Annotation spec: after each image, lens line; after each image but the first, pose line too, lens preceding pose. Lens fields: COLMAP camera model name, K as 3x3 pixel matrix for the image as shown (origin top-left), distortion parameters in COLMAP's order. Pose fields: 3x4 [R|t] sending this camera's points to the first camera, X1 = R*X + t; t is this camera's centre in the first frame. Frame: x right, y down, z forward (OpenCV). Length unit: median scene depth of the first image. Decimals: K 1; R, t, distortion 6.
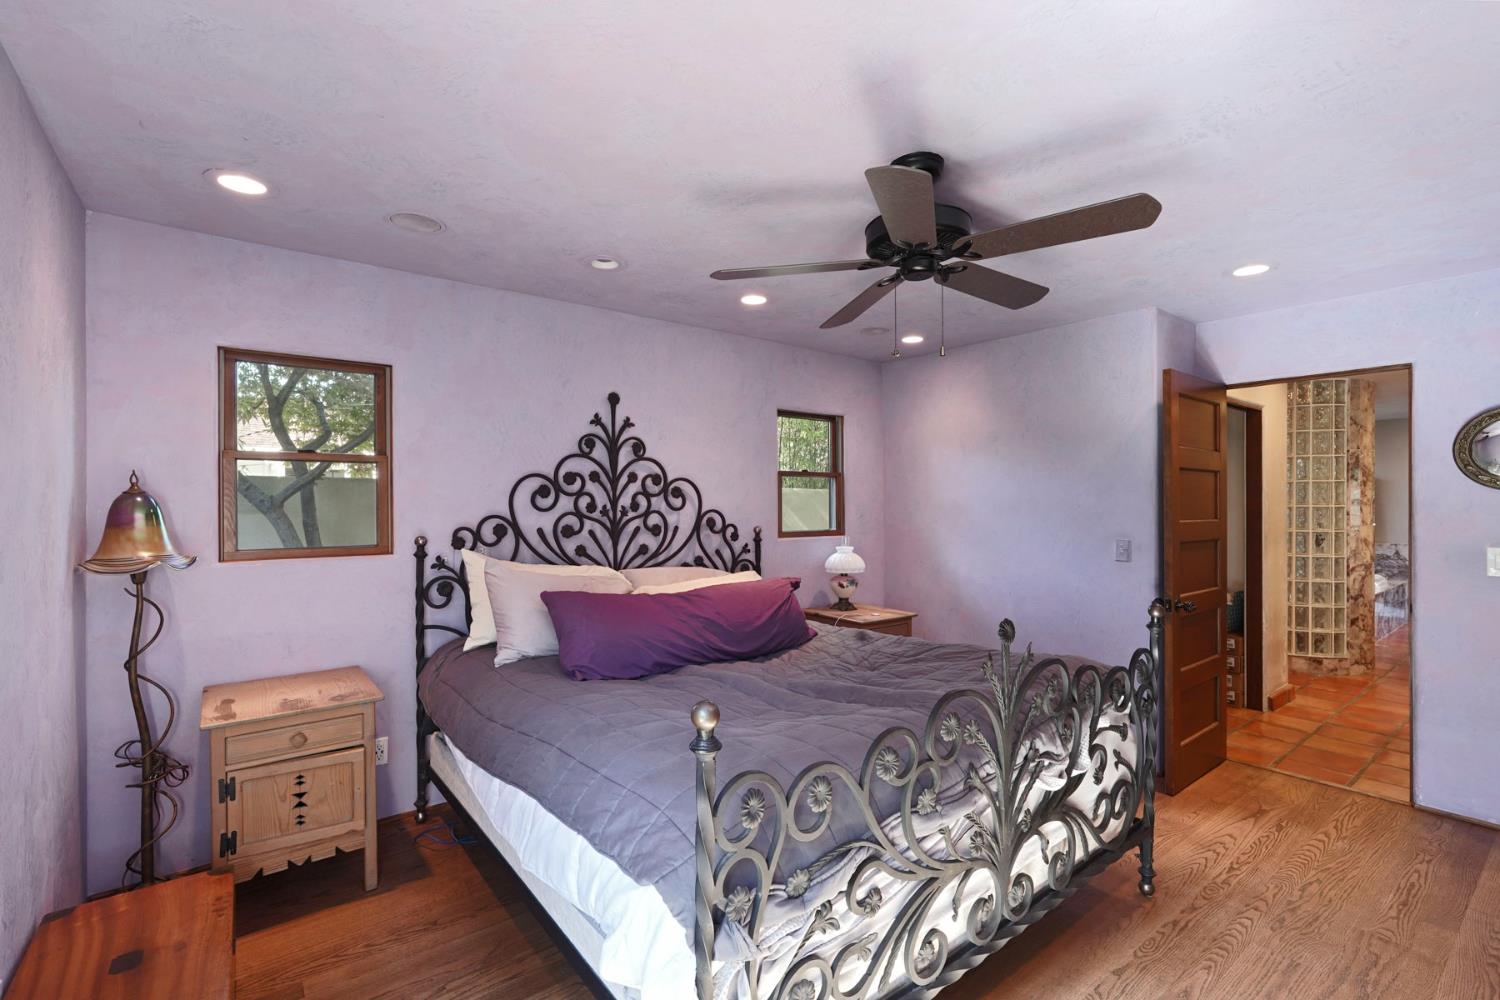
lens RADIAL K [[670.0, 0, 742.5], [0, 670.0, 508.0], [0, 0, 1]] dist [-0.012306, 0.006752]
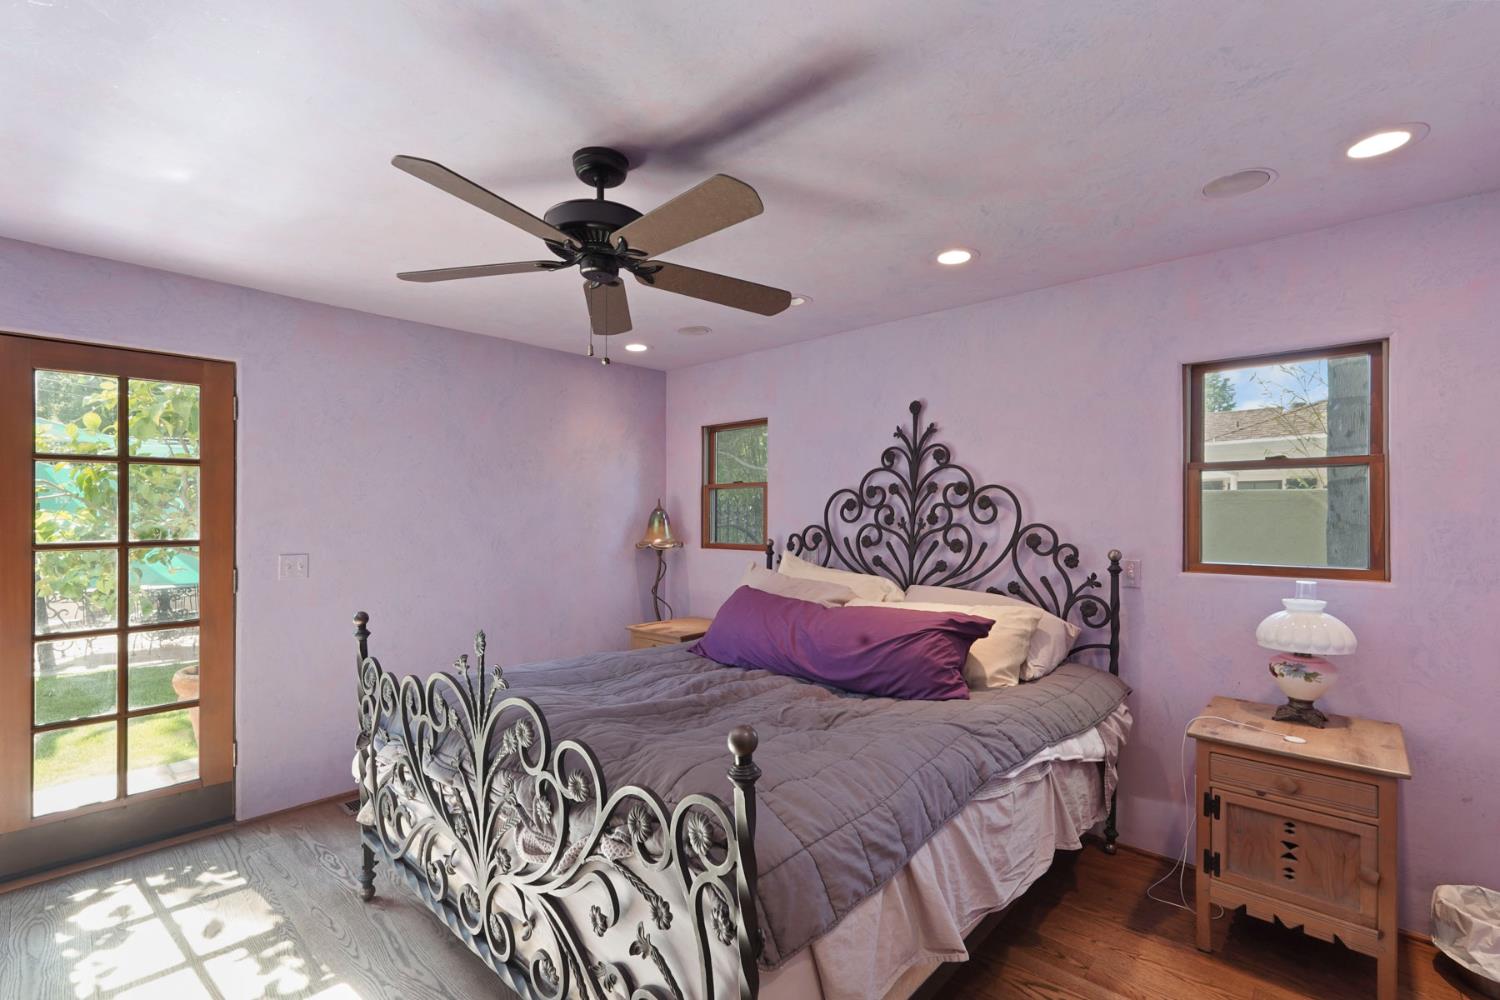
lens RADIAL K [[670.0, 0, 741.7], [0, 670.0, 513.8], [0, 0, 1]] dist [-0.012306, 0.006752]
pose [[0.149599, 0.001766, -0.988745, 0.727807], [-0.003280, 0.999994, 0.001289, -0.010099], [0.988741, 0.003050, 0.149604, 0.608159]]
